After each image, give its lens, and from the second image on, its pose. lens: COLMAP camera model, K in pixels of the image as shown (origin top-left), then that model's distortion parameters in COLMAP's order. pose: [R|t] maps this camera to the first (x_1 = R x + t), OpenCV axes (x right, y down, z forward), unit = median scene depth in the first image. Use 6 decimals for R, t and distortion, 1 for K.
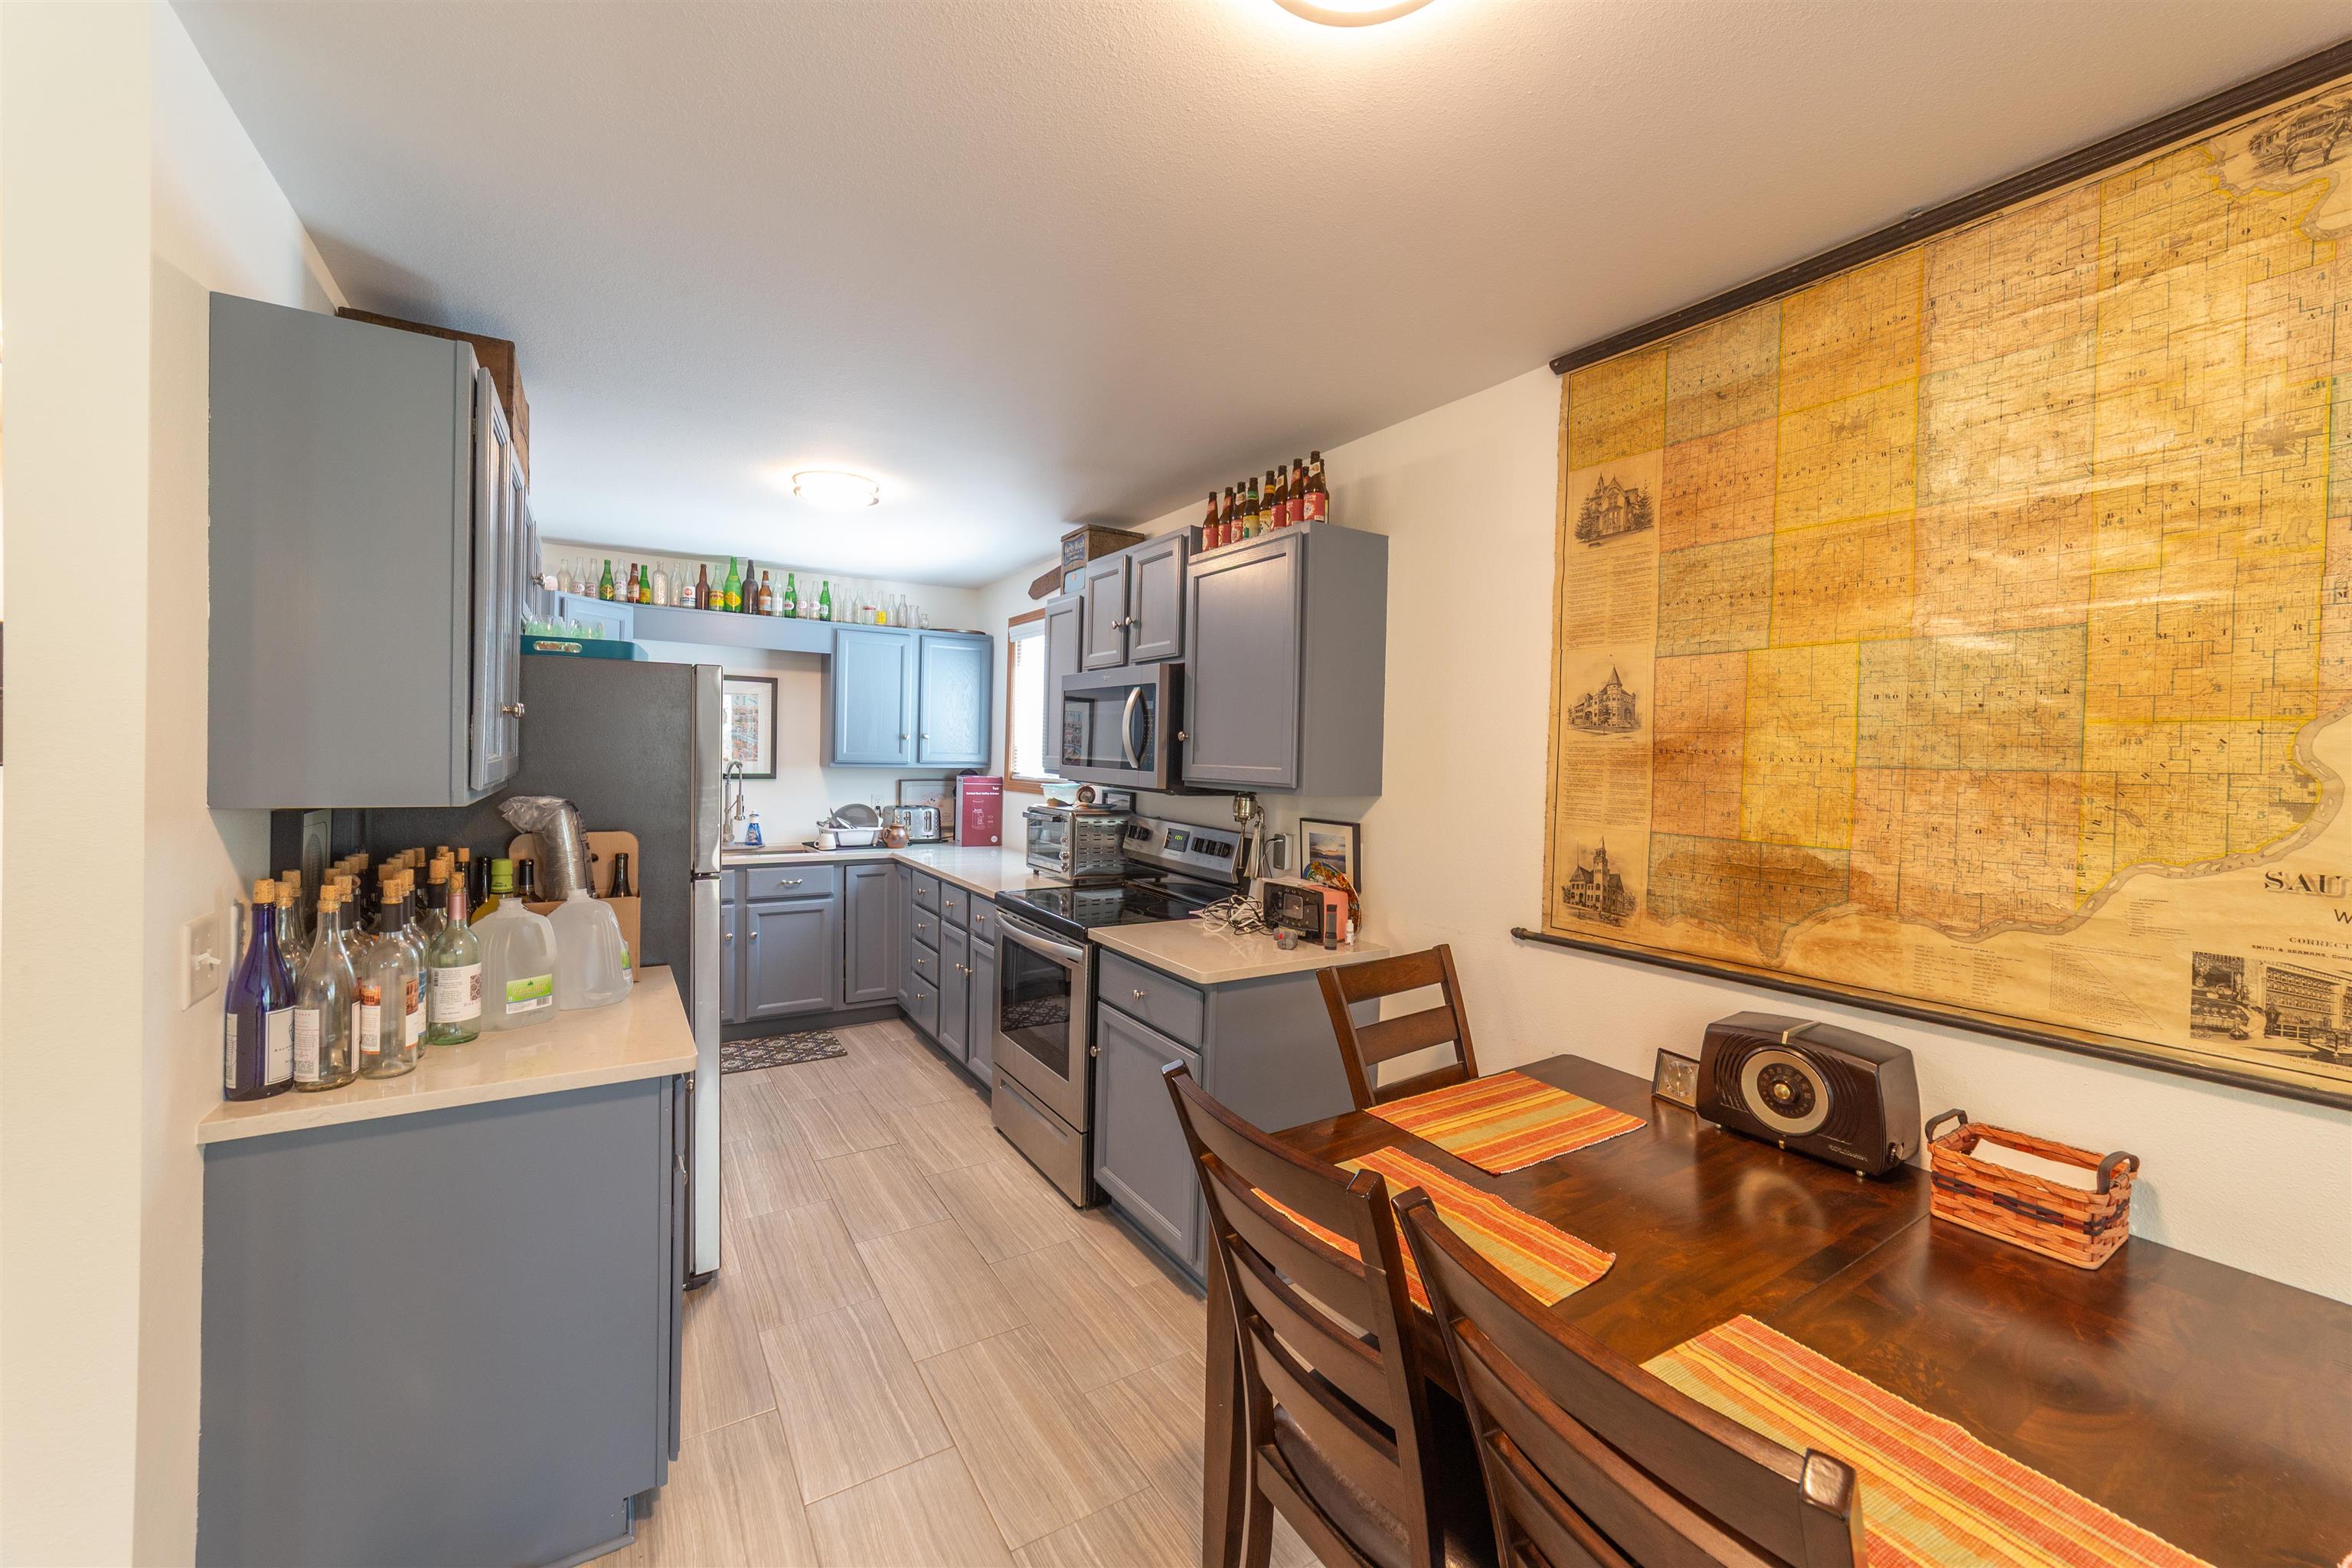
lens RADIAL K [[896.6, 0, 1164.5], [0, 896.6, 775.5], [0, 0, 1]] dist [-0.013901, 0.001108]
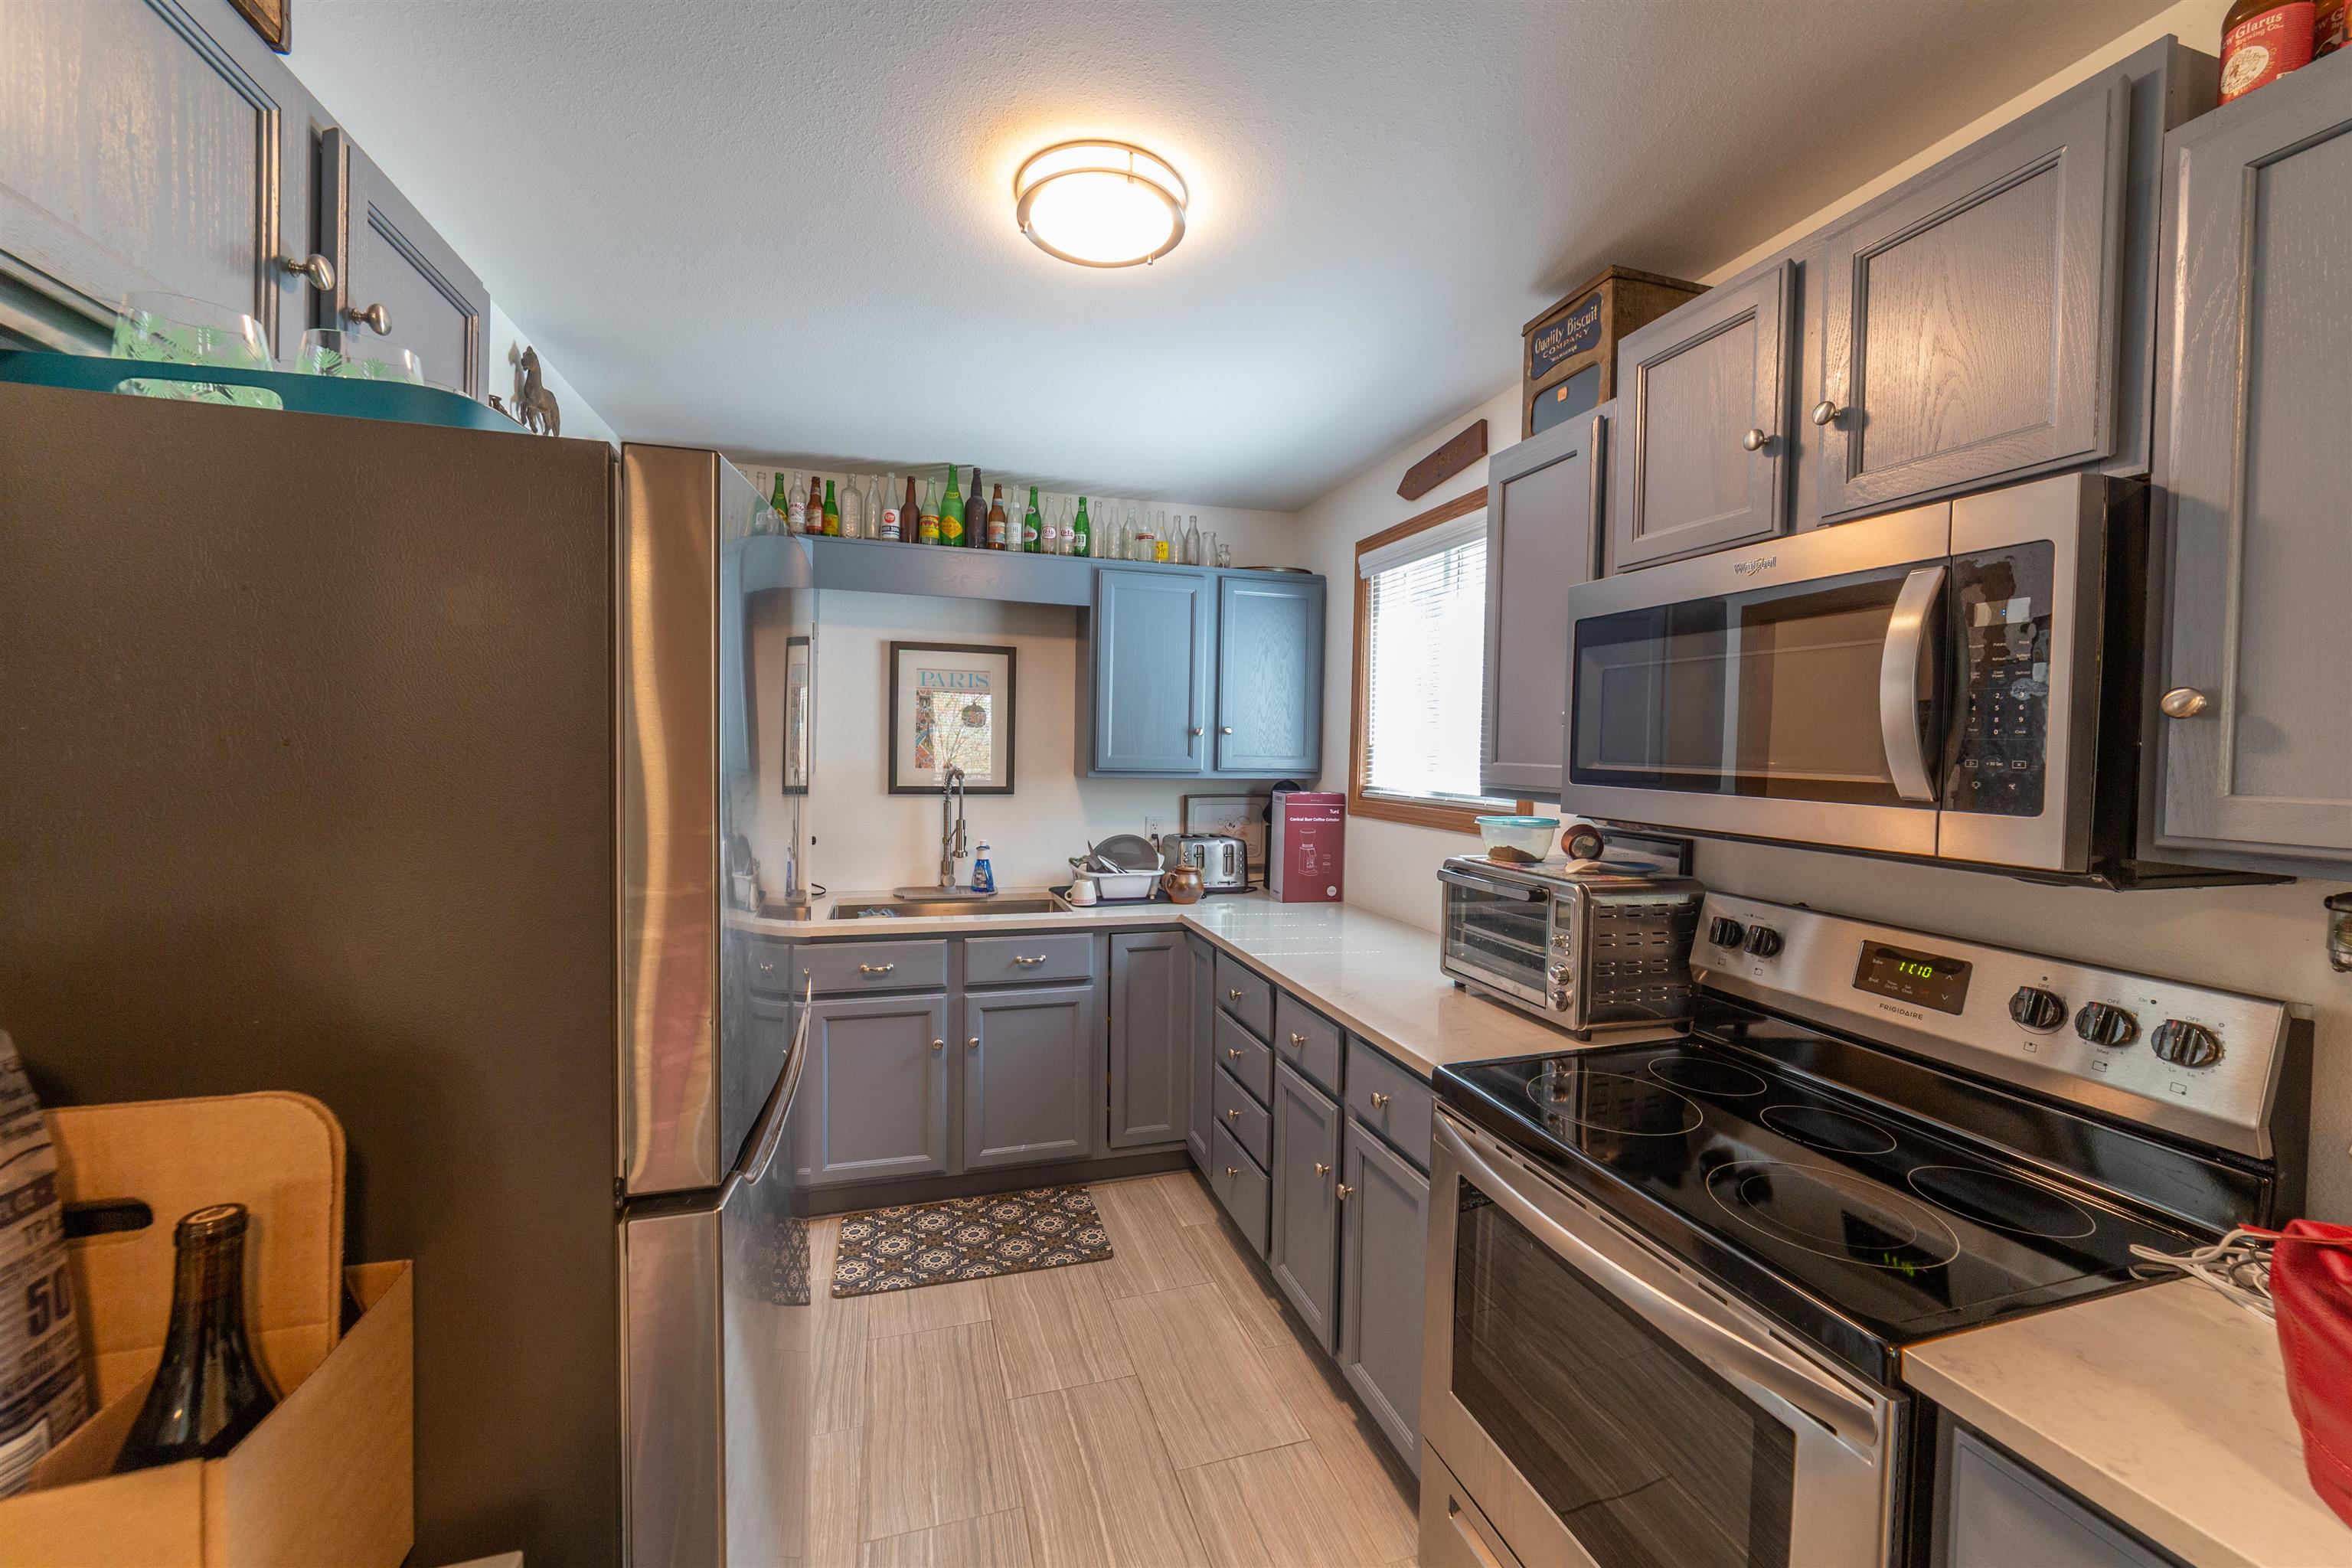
lens RADIAL K [[896.6, 0, 1167.5], [0, 896.6, 778.1], [0, 0, 1]] dist [-0.013901, 0.001108]
pose [[0.964108, 0.004131, -0.265478, -0.225574], [-0.003630, 0.999991, 0.002375, -0.017256], [0.265485, -0.001326, 0.964114, 0.601412]]
